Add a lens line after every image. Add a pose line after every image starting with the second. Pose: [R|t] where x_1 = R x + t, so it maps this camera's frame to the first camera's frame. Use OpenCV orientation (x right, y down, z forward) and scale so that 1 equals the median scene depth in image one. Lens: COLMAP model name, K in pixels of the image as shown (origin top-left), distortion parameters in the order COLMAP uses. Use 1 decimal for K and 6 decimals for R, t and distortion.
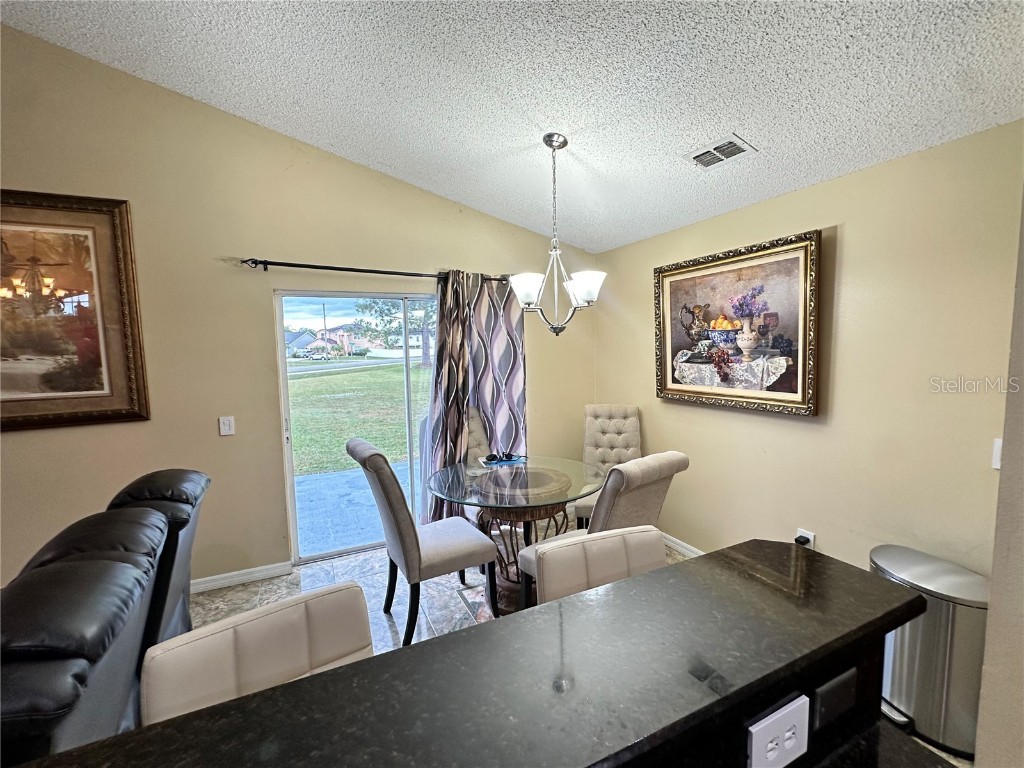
lens RADIAL K [[445.8, 0, 514.2], [0, 445.8, 383.1], [0, 0, 1]] dist [-0.003788, 0.000475]
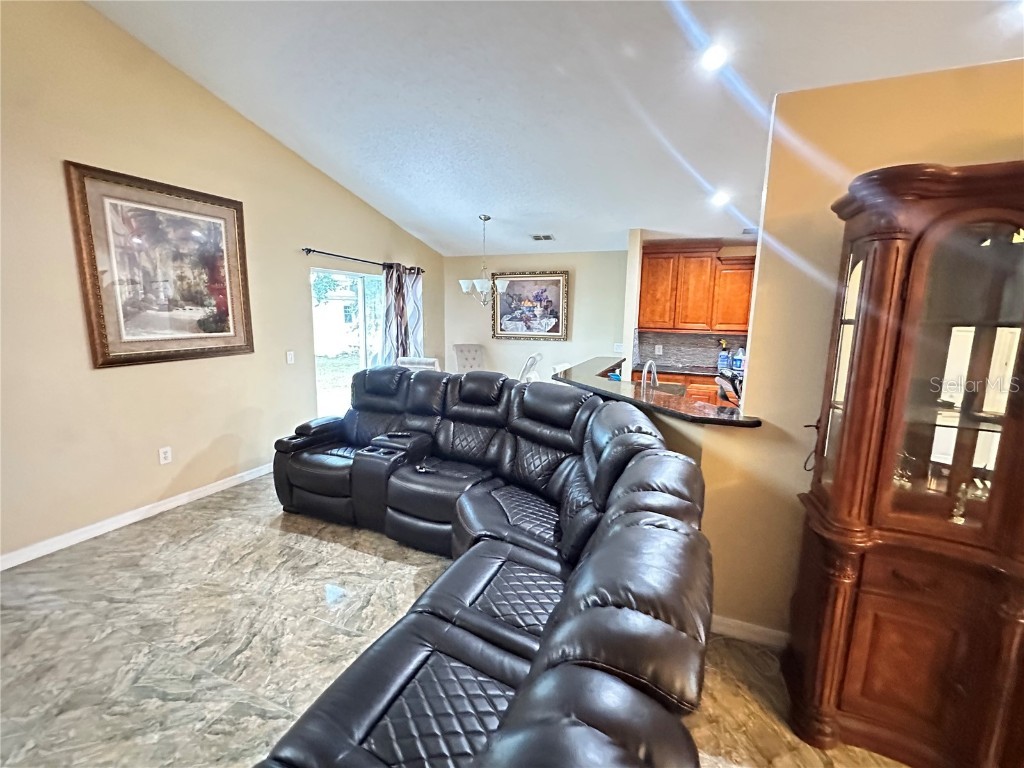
lens RADIAL K [[445.8, 0, 514.2], [0, 445.8, 383.1], [0, 0, 1]] dist [-0.003788, 0.000475]
pose [[0.744497, -0.076091, 0.663276, -1.064559], [0.026320, 0.996057, 0.084725, 0.072391], [-0.667107, -0.045620, 0.743564, -0.623009]]
